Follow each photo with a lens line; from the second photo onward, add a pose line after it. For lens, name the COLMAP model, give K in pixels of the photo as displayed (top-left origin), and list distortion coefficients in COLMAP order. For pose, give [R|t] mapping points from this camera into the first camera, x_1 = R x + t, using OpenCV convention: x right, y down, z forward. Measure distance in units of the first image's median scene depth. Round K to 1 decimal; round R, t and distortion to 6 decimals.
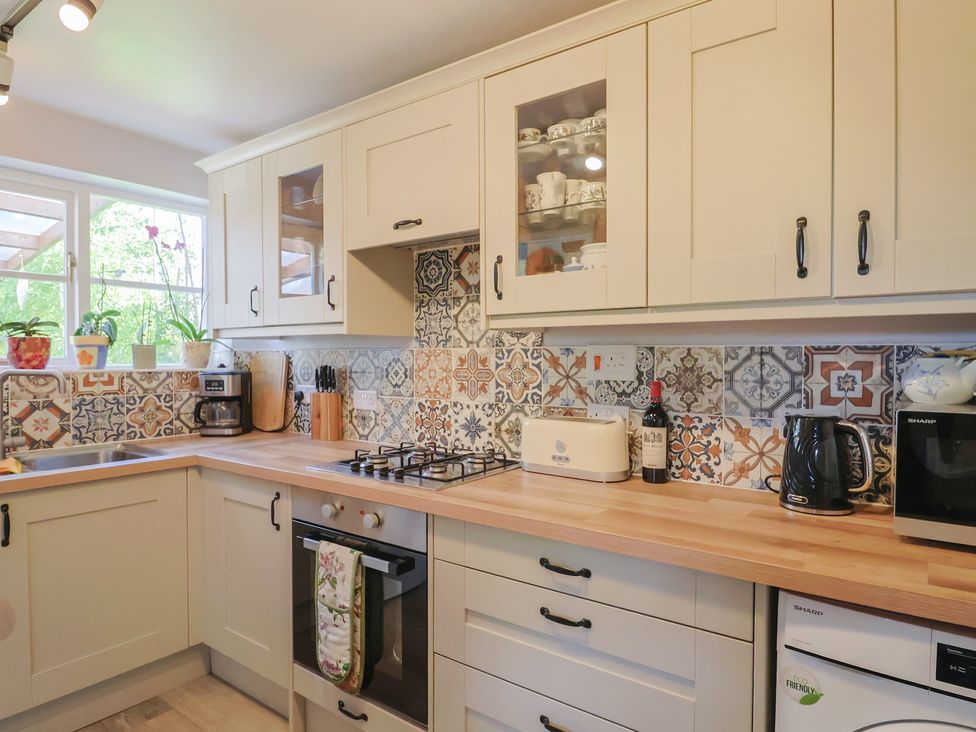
lens RADIAL K [[585.5, 0, 500.5], [0, 585.5, 367.6], [0, 0, 1]] dist [0.005981, -0.016991]
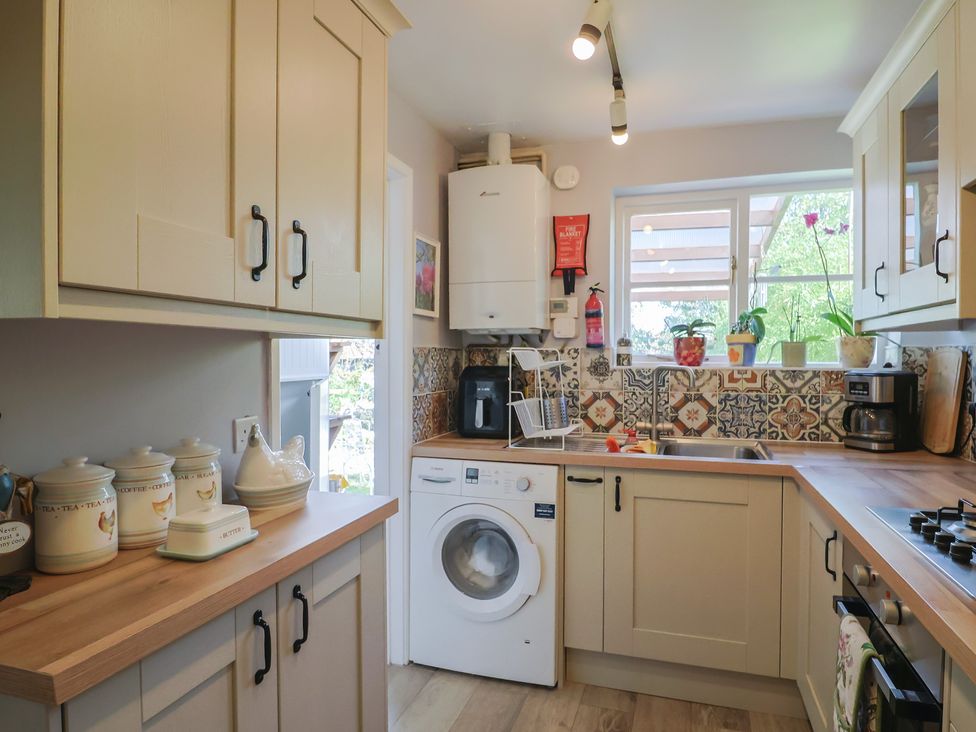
lens RADIAL K [[598.6, 0, 496.8], [0, 598.6, 364.5], [0, 0, 1]] dist [-0.001146, -0.014574]
pose [[0.315438, 0.014984, -0.948828, 0.179822], [-0.018627, 0.999780, 0.009596, -0.002675], [0.948763, 0.014647, 0.315648, 0.275067]]
